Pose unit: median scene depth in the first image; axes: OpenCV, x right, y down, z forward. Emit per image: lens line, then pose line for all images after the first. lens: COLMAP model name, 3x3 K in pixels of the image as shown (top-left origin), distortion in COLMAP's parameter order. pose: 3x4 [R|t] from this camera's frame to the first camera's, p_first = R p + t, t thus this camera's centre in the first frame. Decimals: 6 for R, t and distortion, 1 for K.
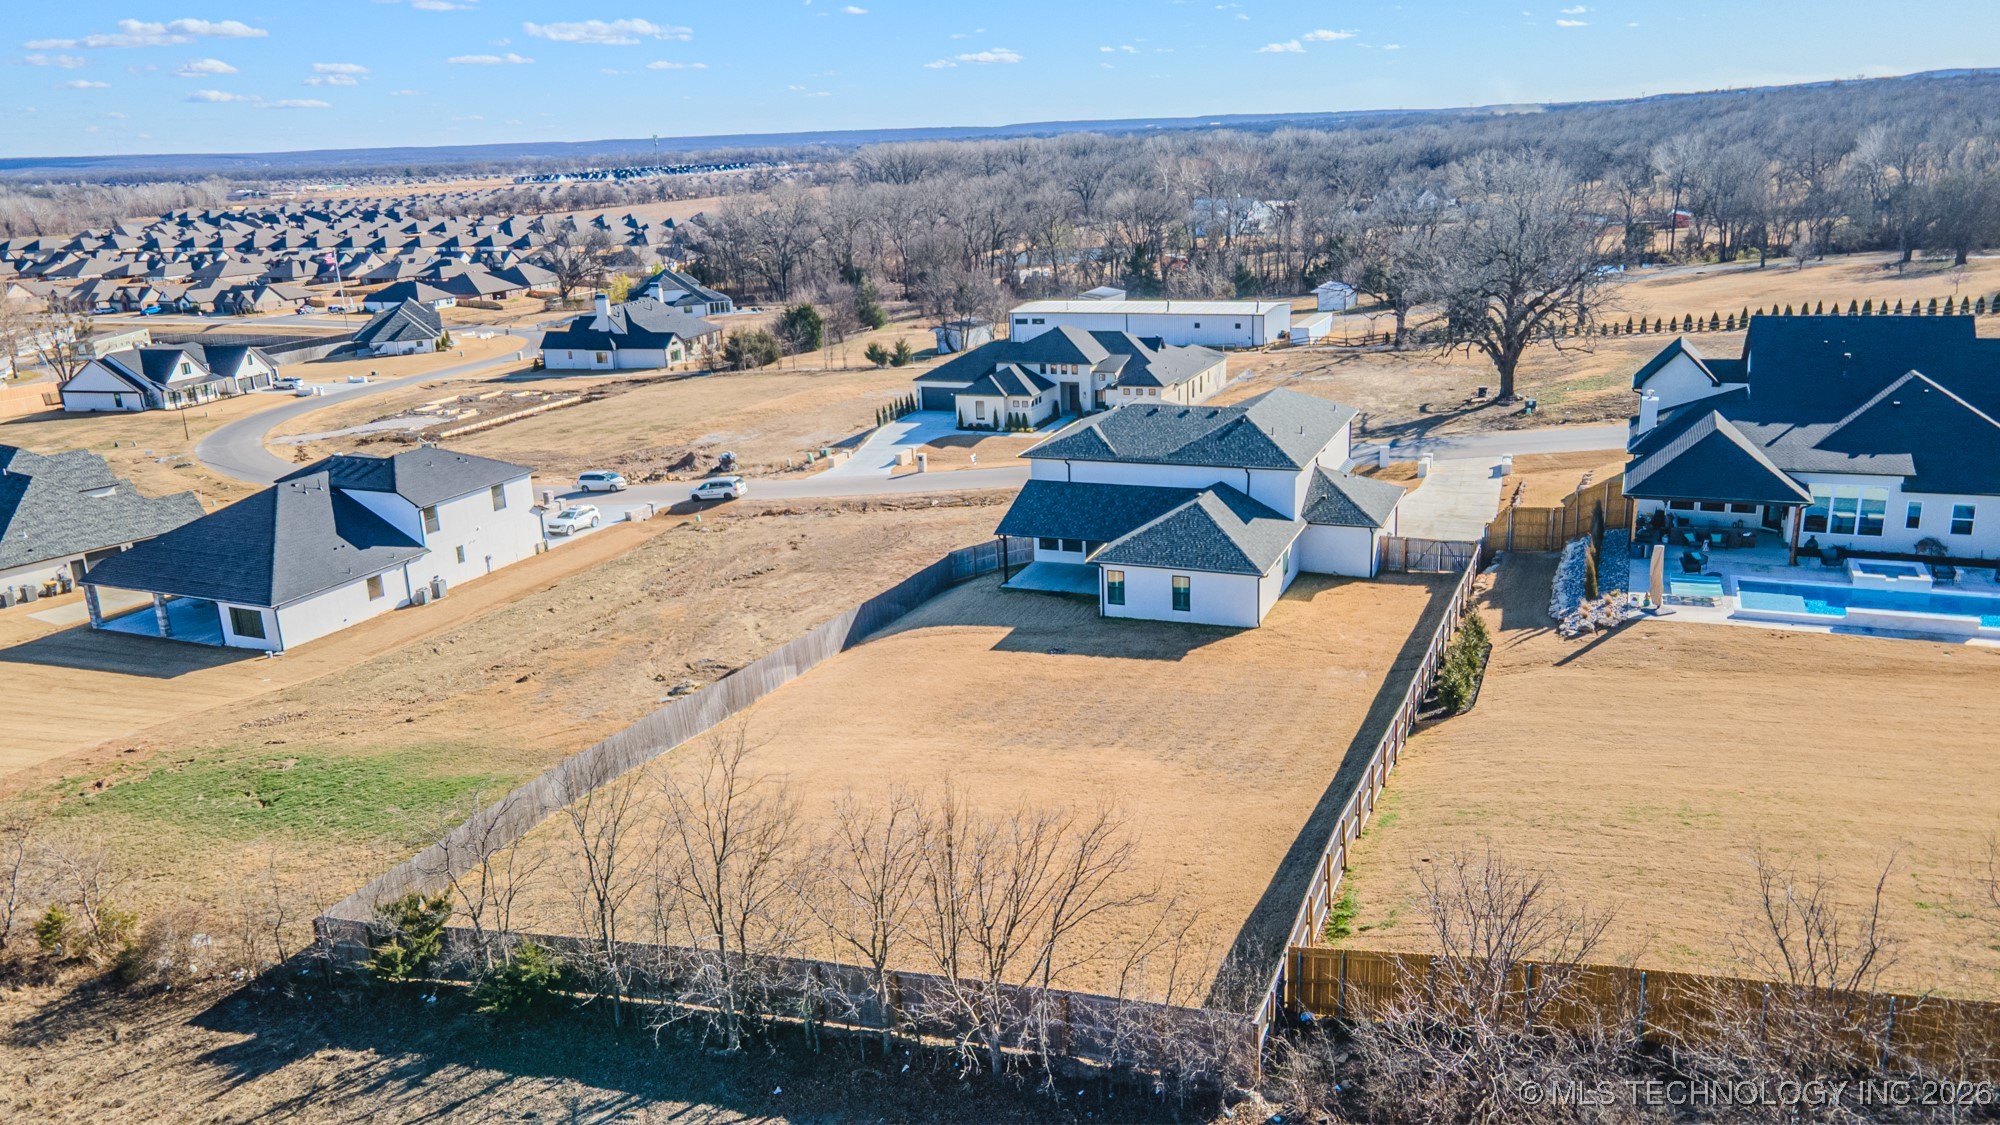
lens RADIAL K [[1451.7, 0, 986.0], [0, 1451.7, 551.5], [0, 0, 1]] dist [0.034715, 0.002983]
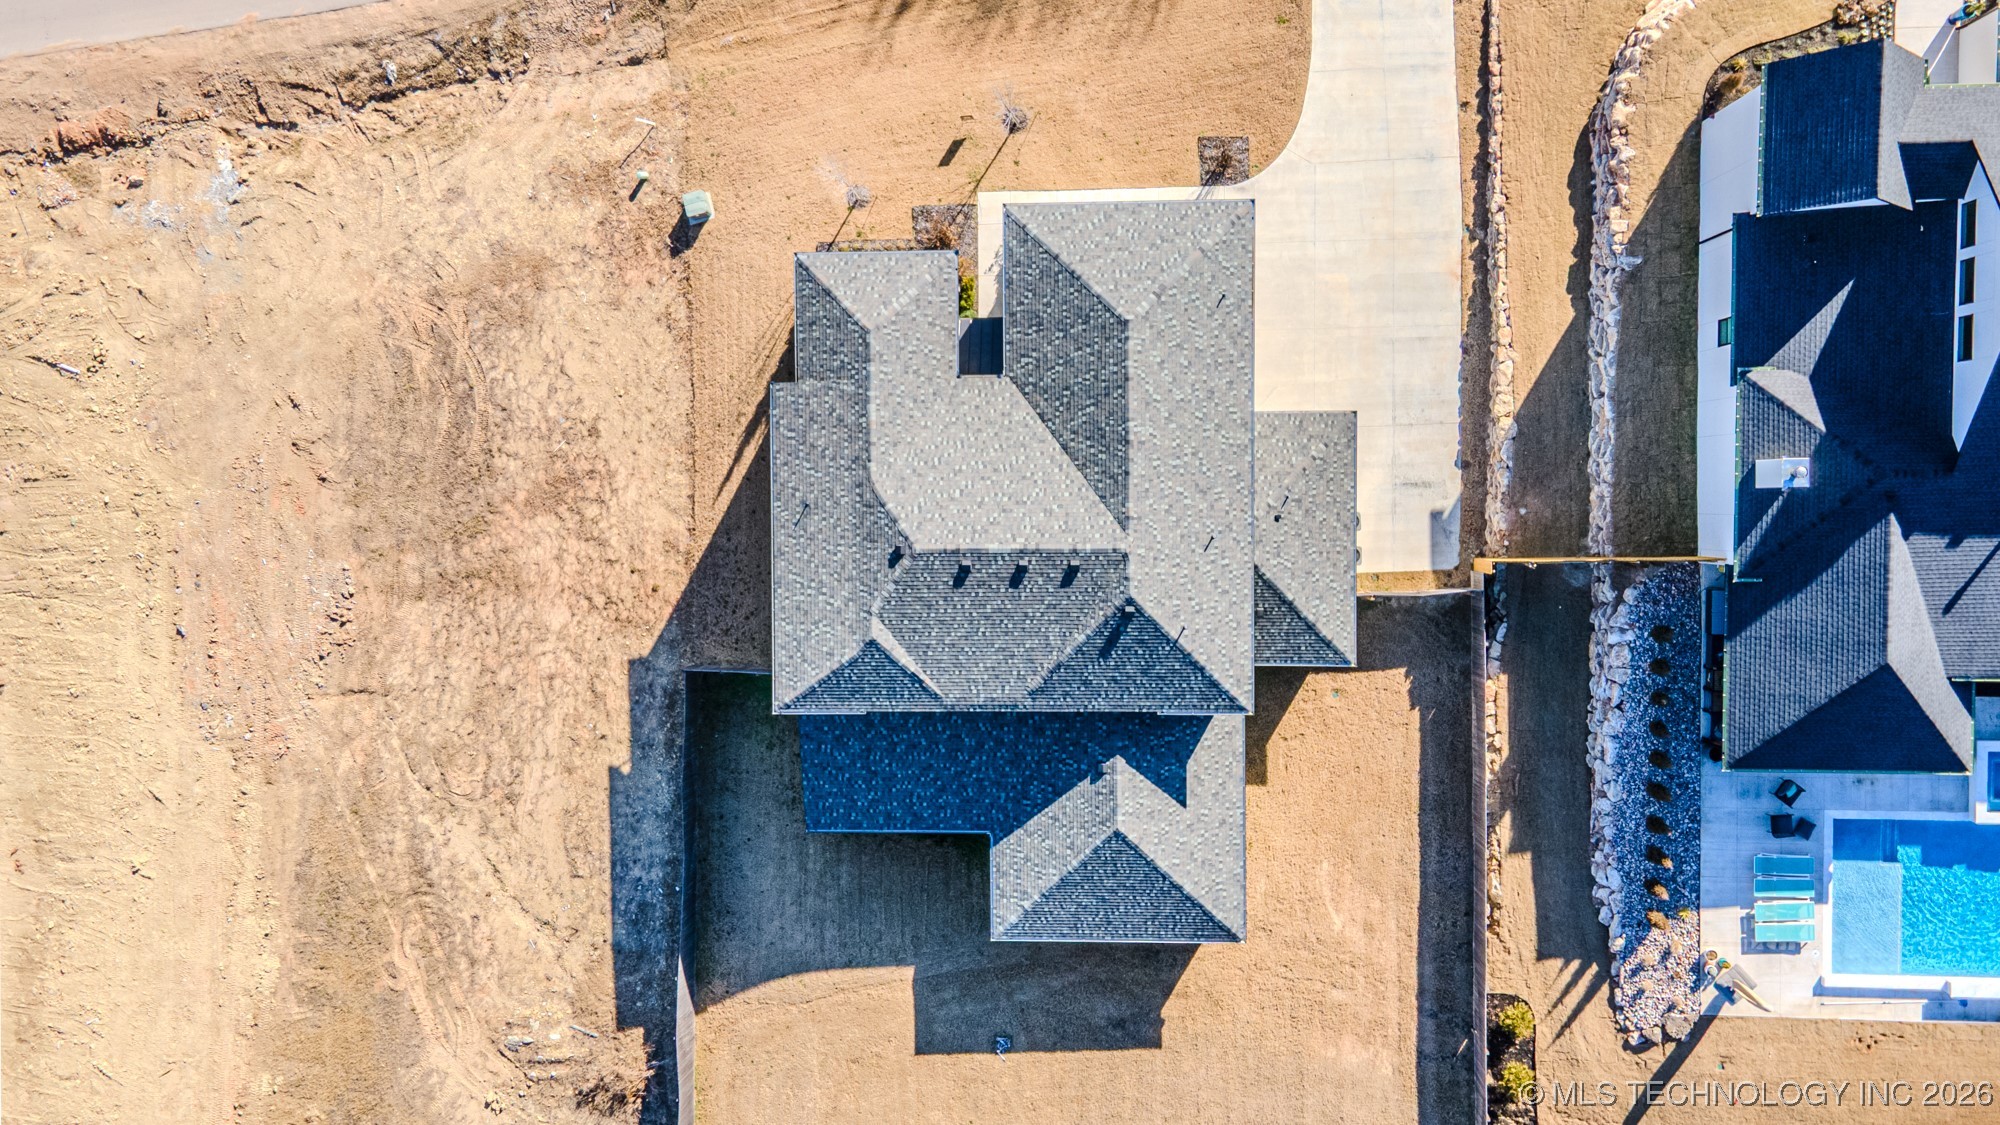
lens RADIAL K [[1478.8, 0, 993.4], [0, 1478.8, 568.6], [0, 0, 1]] dist [0.038603, 0.003430]
pose [[0.913902, -0.405649, -0.015236, 0.141384], [0.124971, 0.245444, 0.961322, -0.680206], [-0.386219, -0.880458, 0.275006, 0.873380]]
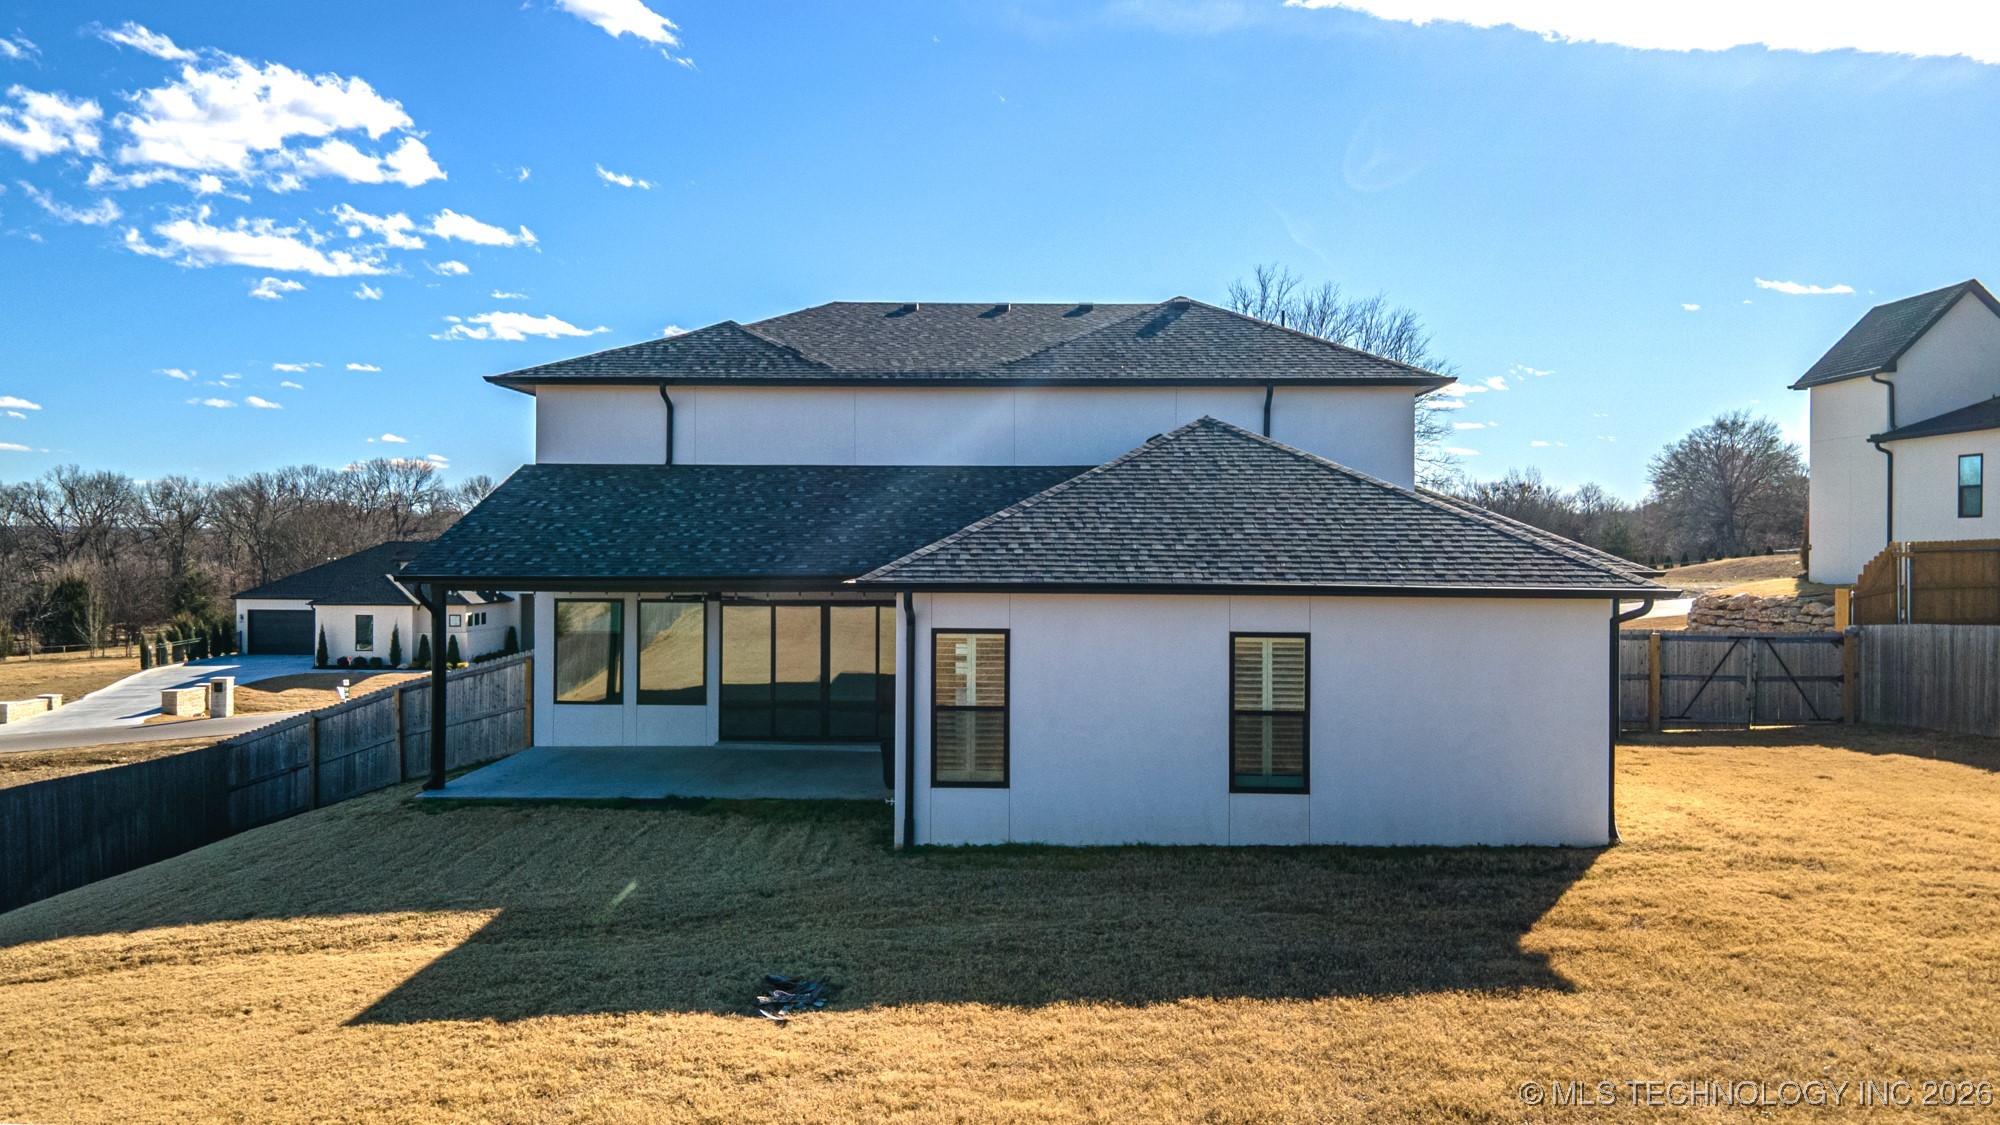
lens RADIAL K [[1505.0, 0, 986.4], [0, 1505.0, 551.8], [0, 0, 1]] dist [-0.004682, 0.080628]
pose [[0.928217, 0.047531, 0.368991, 0.003822], [0.056371, 0.962386, -0.265773, 0.058087], [-0.367745, 0.267495, 0.890623, 0.717295]]
